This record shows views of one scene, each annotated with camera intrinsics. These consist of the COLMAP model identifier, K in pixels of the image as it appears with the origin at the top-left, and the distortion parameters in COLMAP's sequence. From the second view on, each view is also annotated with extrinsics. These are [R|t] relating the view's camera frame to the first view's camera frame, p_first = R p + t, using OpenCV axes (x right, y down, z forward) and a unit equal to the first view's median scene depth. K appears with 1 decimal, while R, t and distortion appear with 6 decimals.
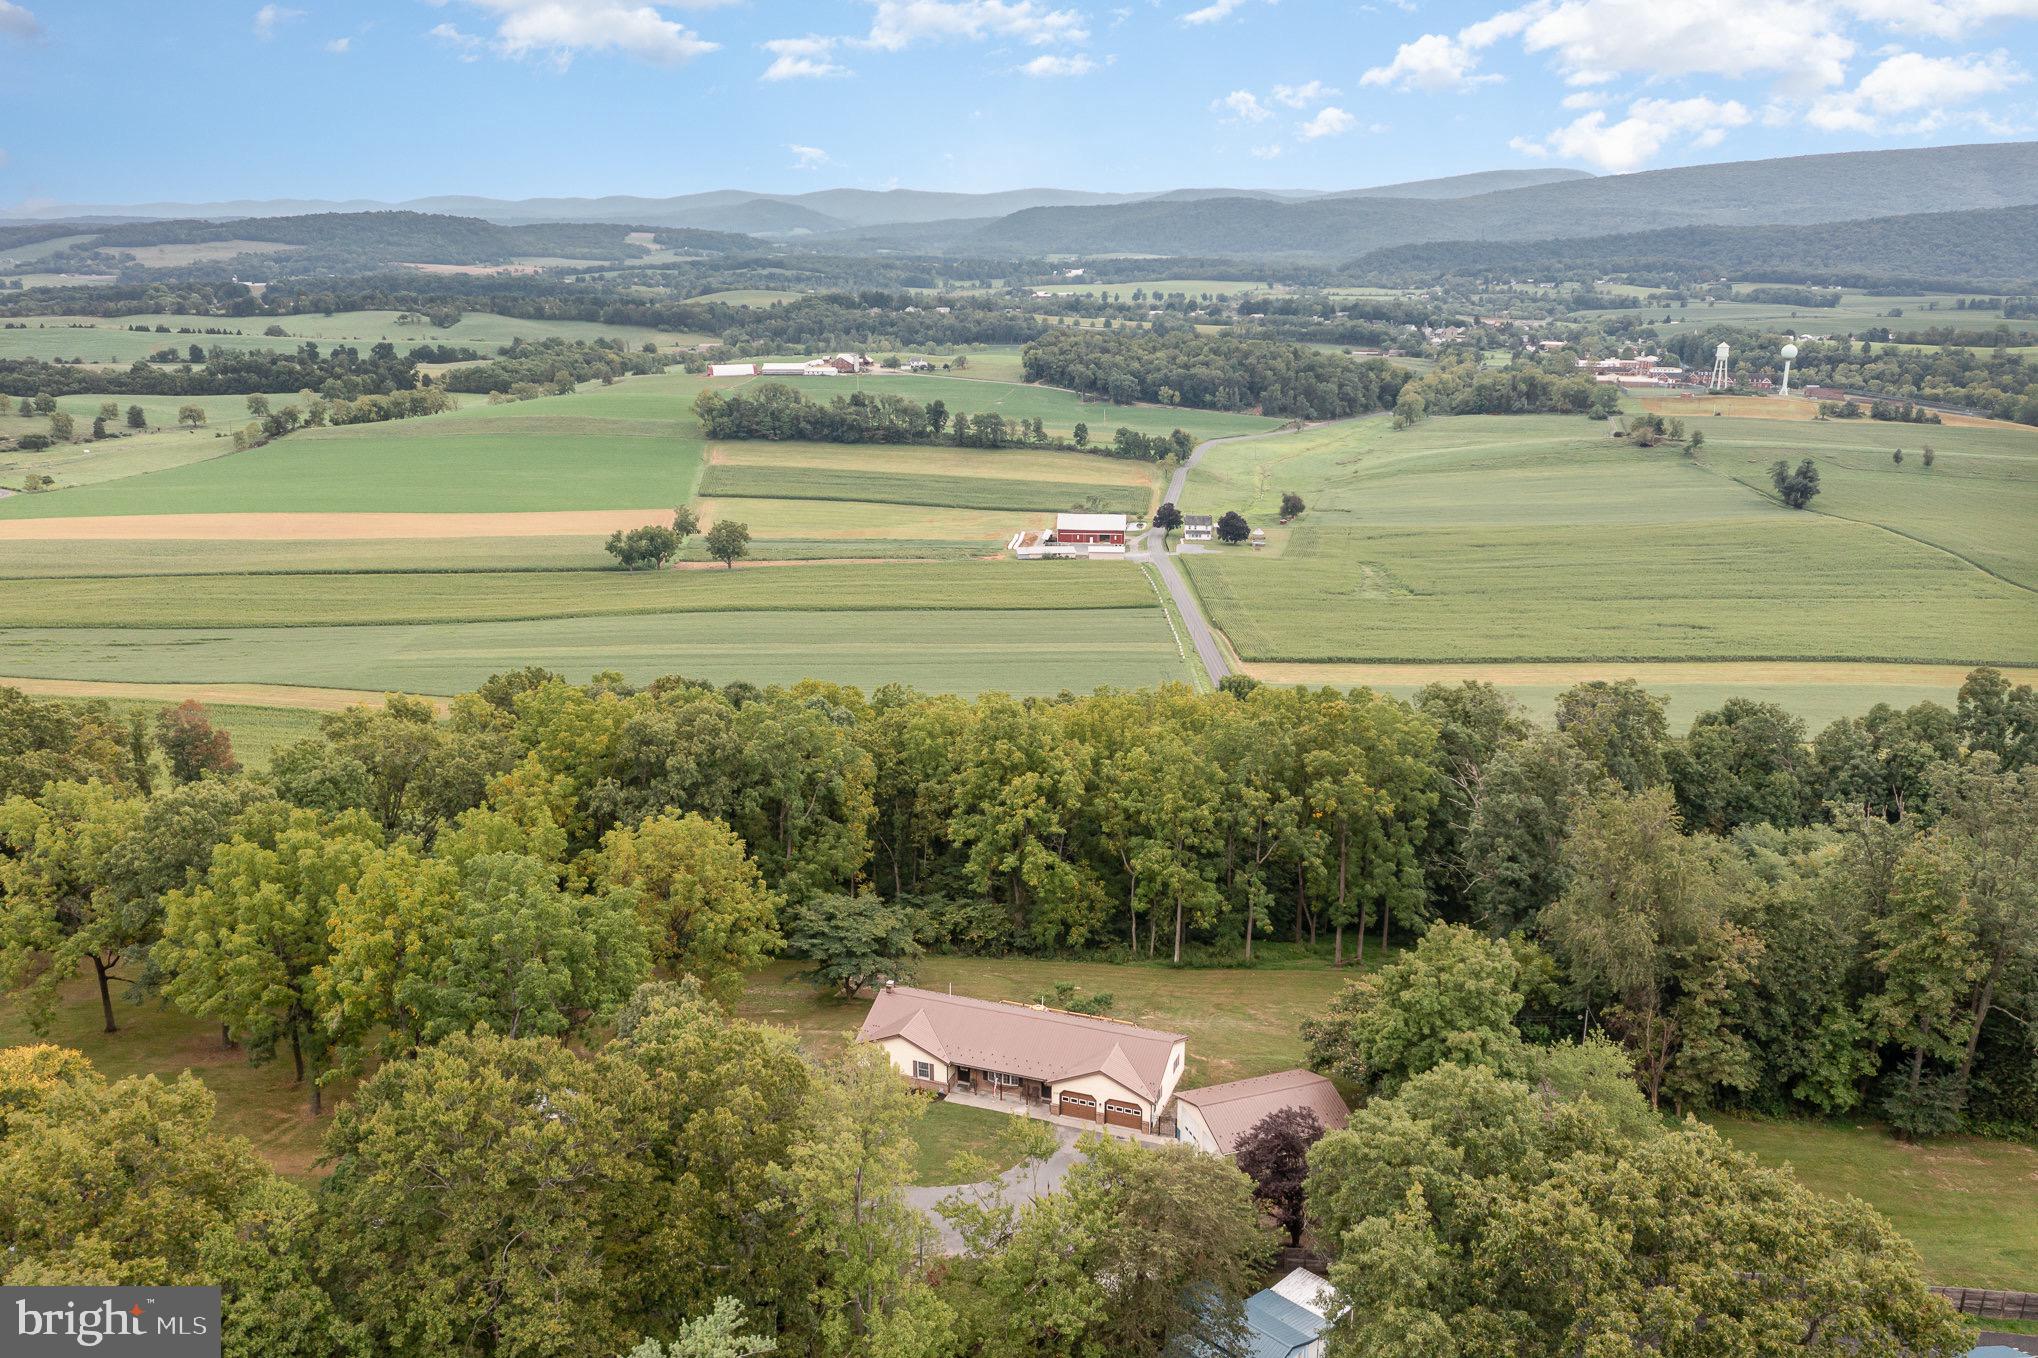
lens RADIAL K [[1613.4, 0, 1015.9], [0, 1613.4, 676.9], [0, 0, 1]] dist [0.002054, -0.005596]
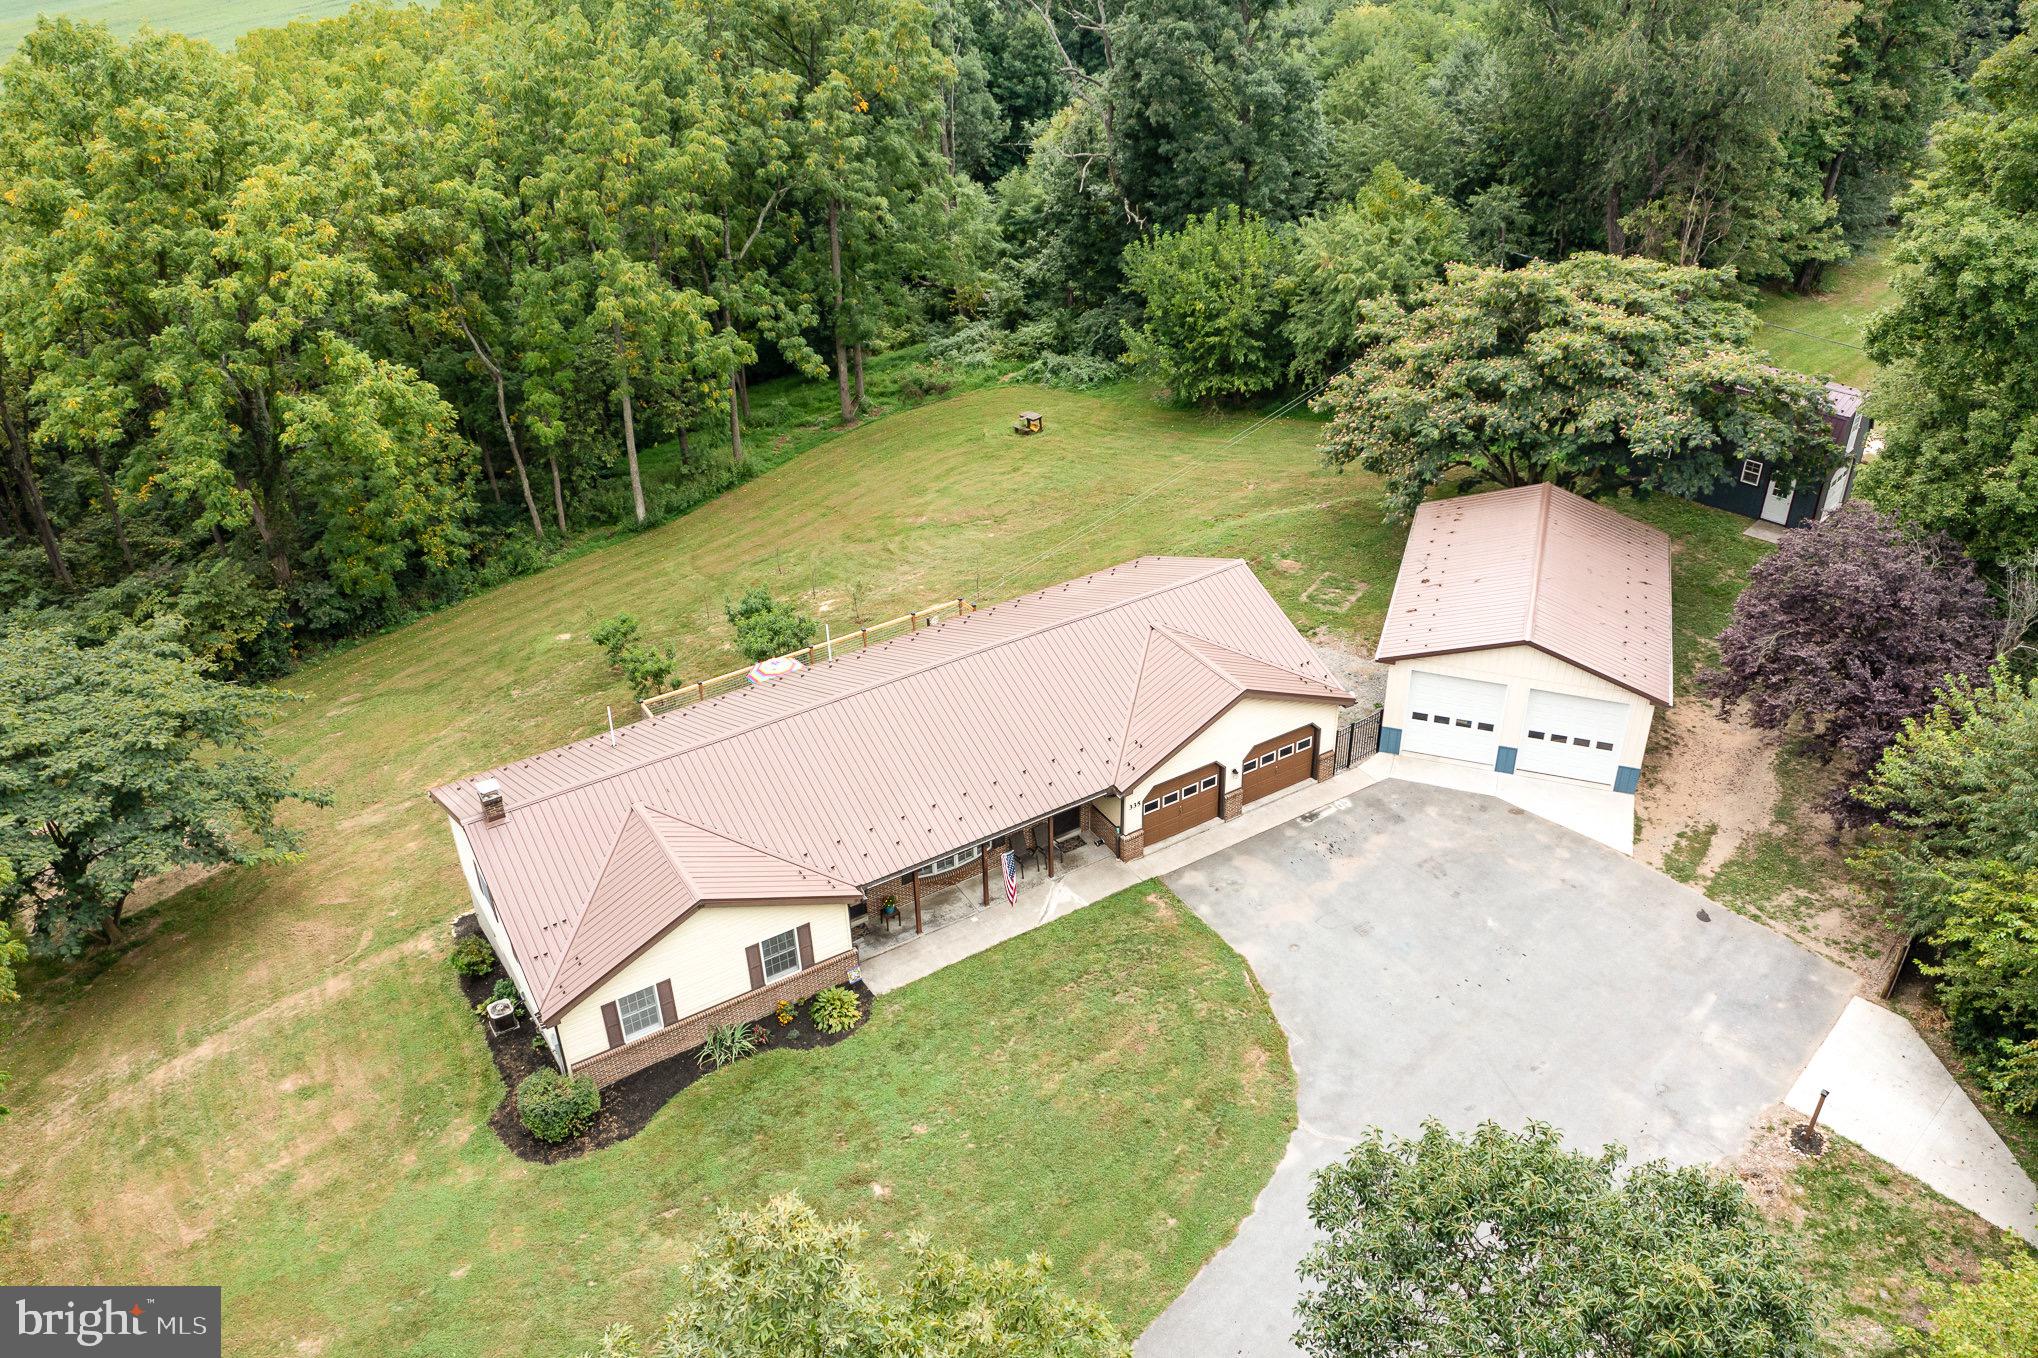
lens RADIAL K [[1613.4, 0, 1022.7], [0, 1613.4, 674.2], [0, 0, 1]] dist [0.002054, -0.005596]
pose [[0.618735, -0.436488, 0.653181, -0.026461], [0.239545, 0.896672, 0.372287, 0.010245], [-0.748188, -0.073881, 0.659361, 0.092610]]
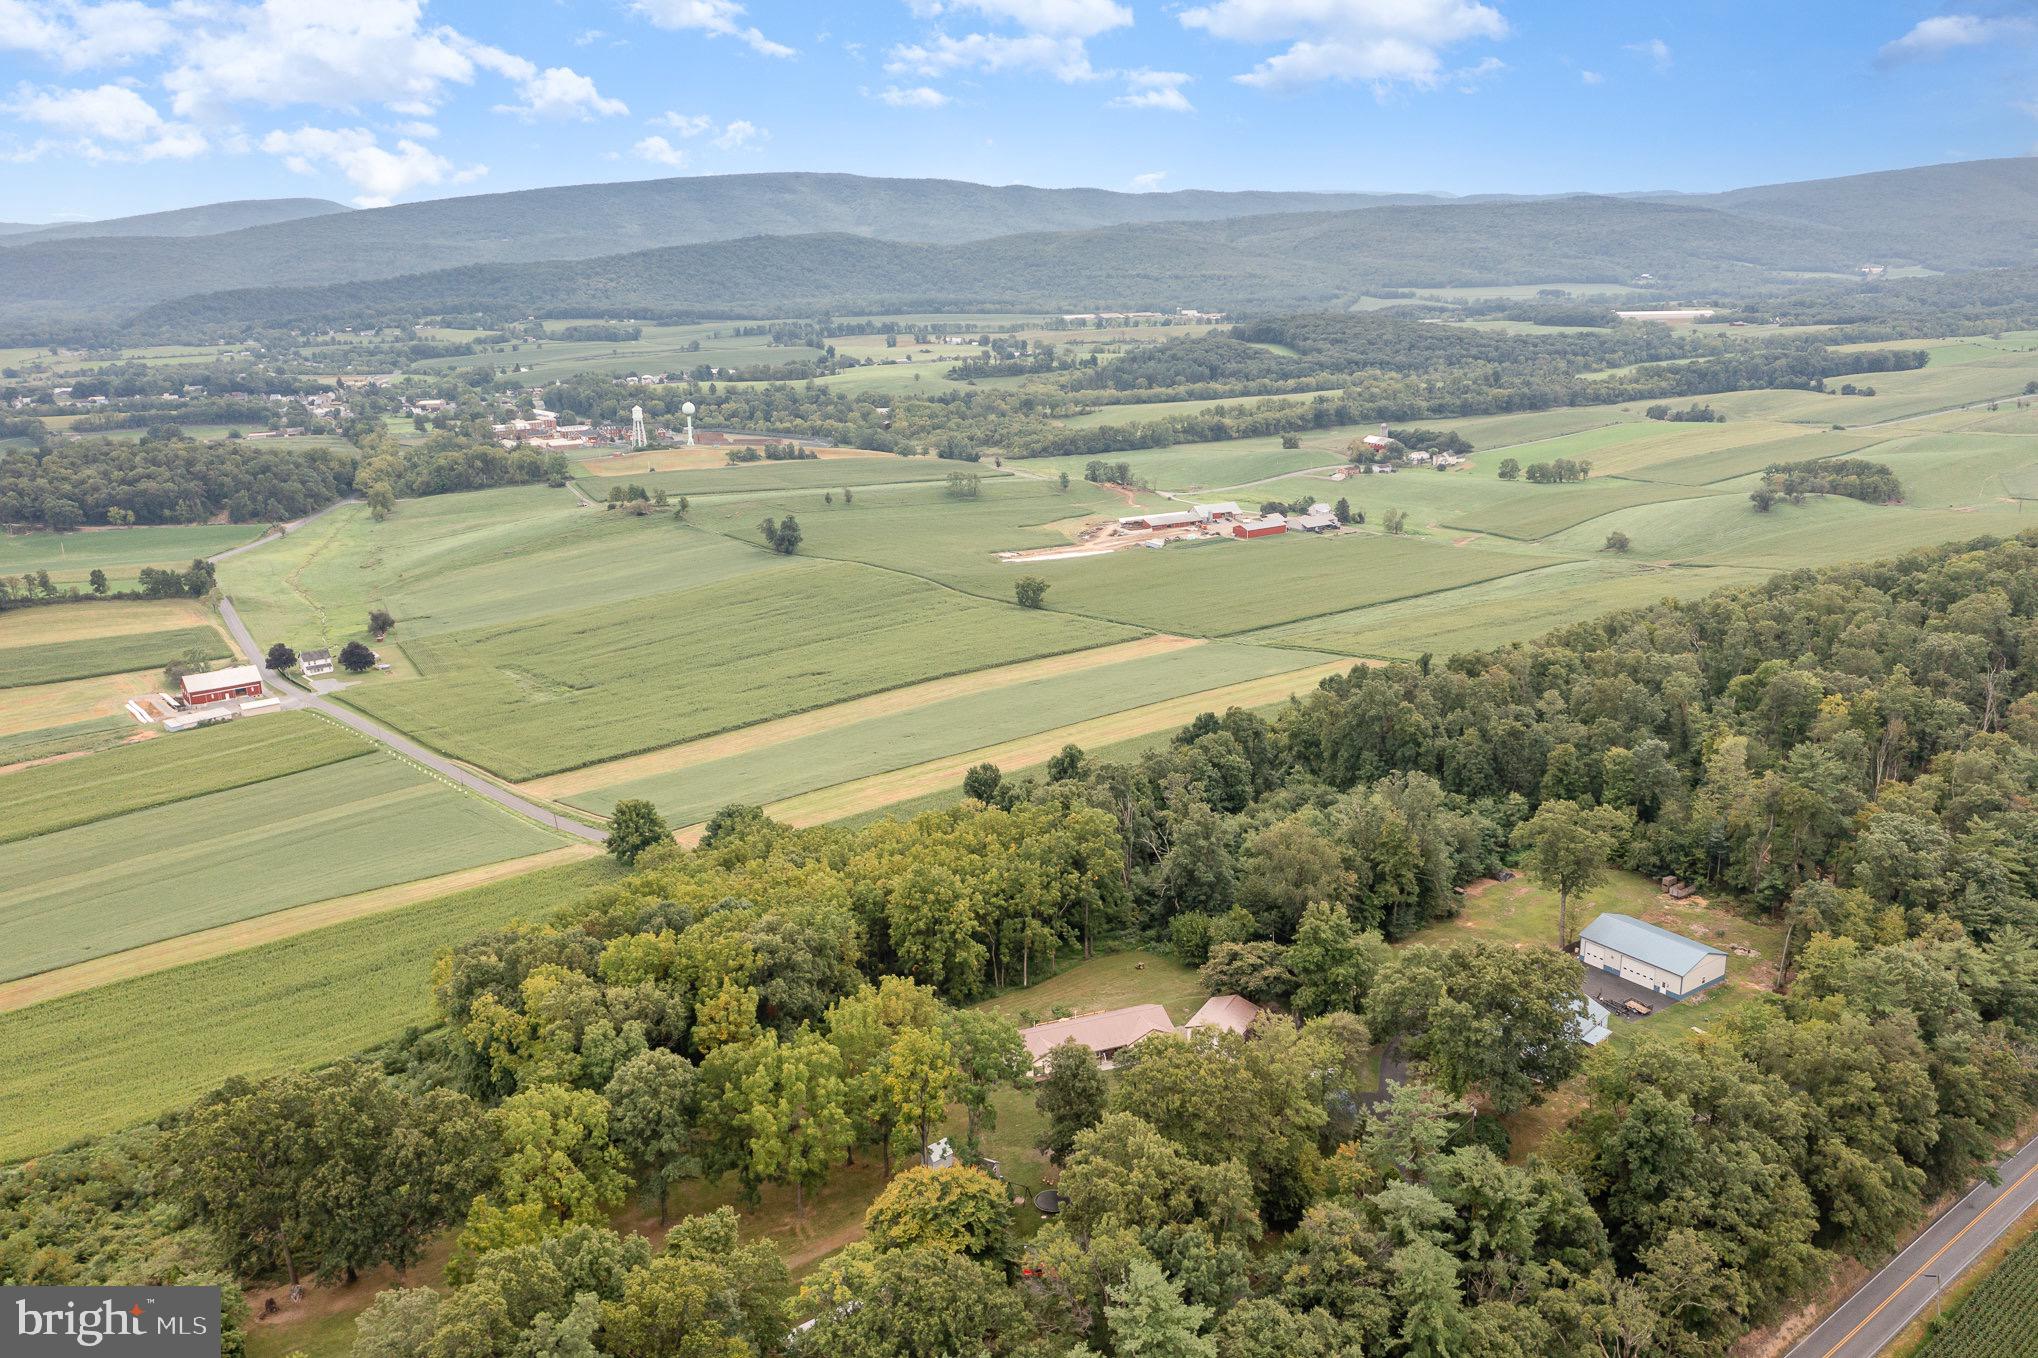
lens RADIAL K [[1613.4, 0, 1018.0], [0, 1613.4, 678.6], [0, 0, 1]] dist [0.002054, -0.005596]
pose [[0.751662, -0.195793, 0.629816, -0.146308], [0.203193, 0.977219, 0.061288, -0.039477], [-0.627468, 0.081907, 0.774322, -0.056588]]
